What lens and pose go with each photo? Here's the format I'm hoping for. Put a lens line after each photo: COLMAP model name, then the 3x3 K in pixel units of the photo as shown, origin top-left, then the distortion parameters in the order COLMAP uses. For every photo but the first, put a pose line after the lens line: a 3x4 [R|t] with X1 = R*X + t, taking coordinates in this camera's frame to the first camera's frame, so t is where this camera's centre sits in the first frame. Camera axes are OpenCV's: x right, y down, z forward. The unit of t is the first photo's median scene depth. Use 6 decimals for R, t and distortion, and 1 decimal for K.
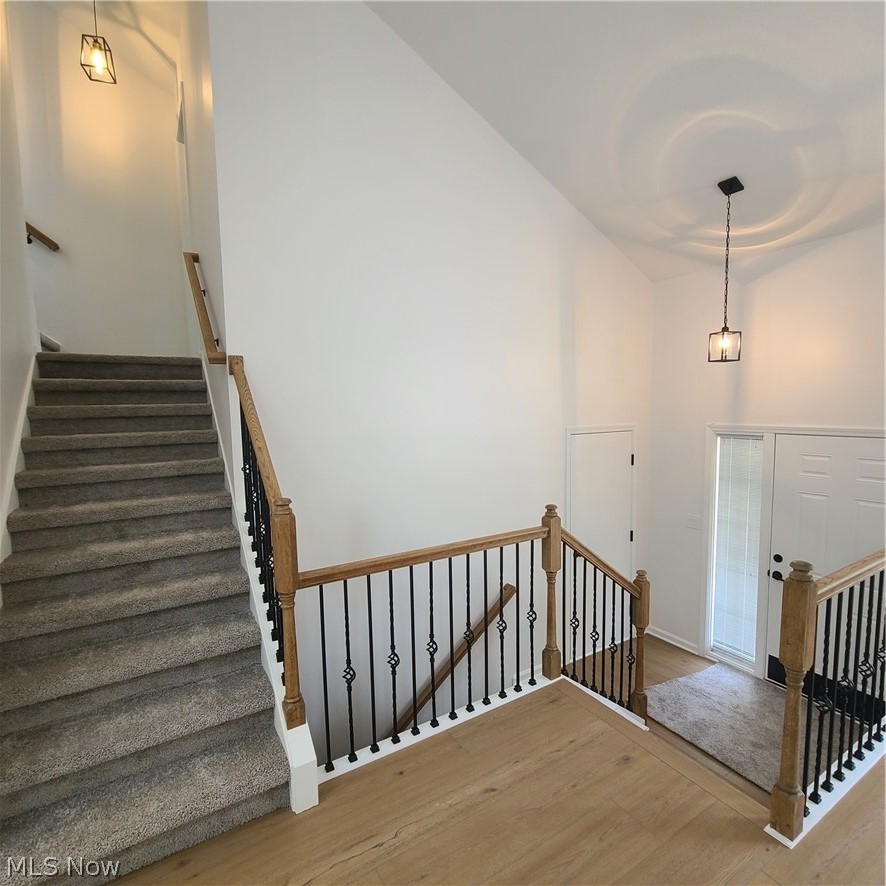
lens RADIAL K [[478.5, 0, 448.2], [0, 478.5, 450.8], [0, 0, 1]] dist [0.004962, 0.002390]
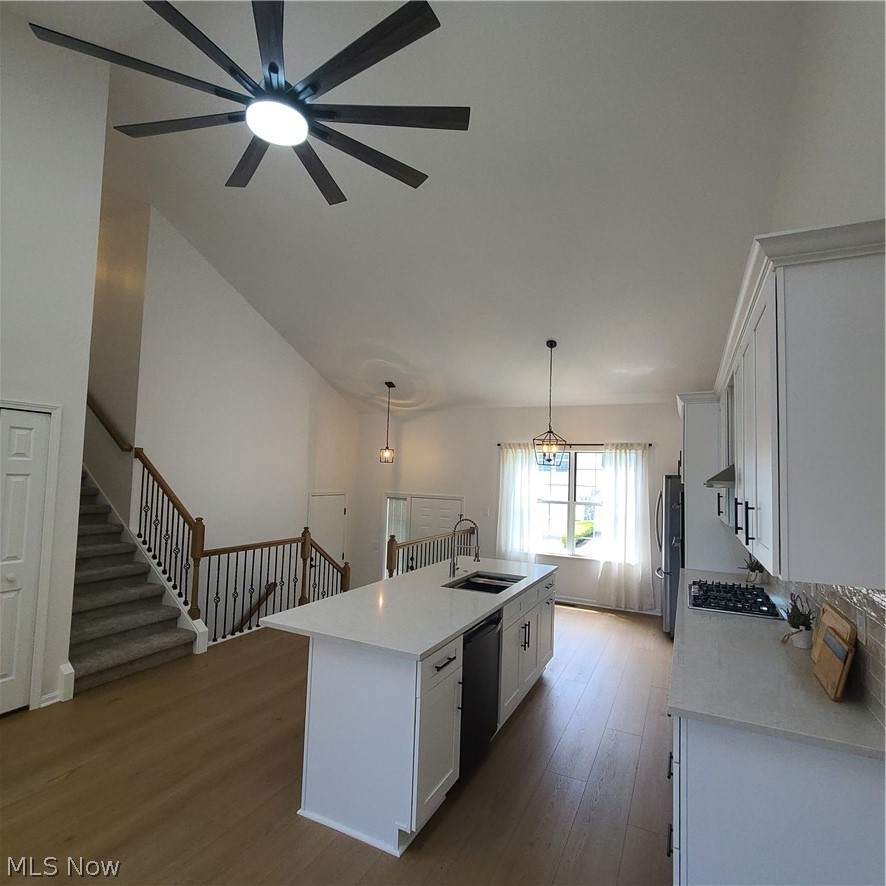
lens RADIAL K [[478.5, 0, 446.0], [0, 478.5, 448.6], [0, 0, 1]] dist [0.004962, 0.002390]
pose [[0.850192, 0.073178, 0.521362, -0.382777], [0.001971, 0.989843, -0.142149, 0.068215], [-0.526469, 0.121882, 0.841413, -1.137127]]
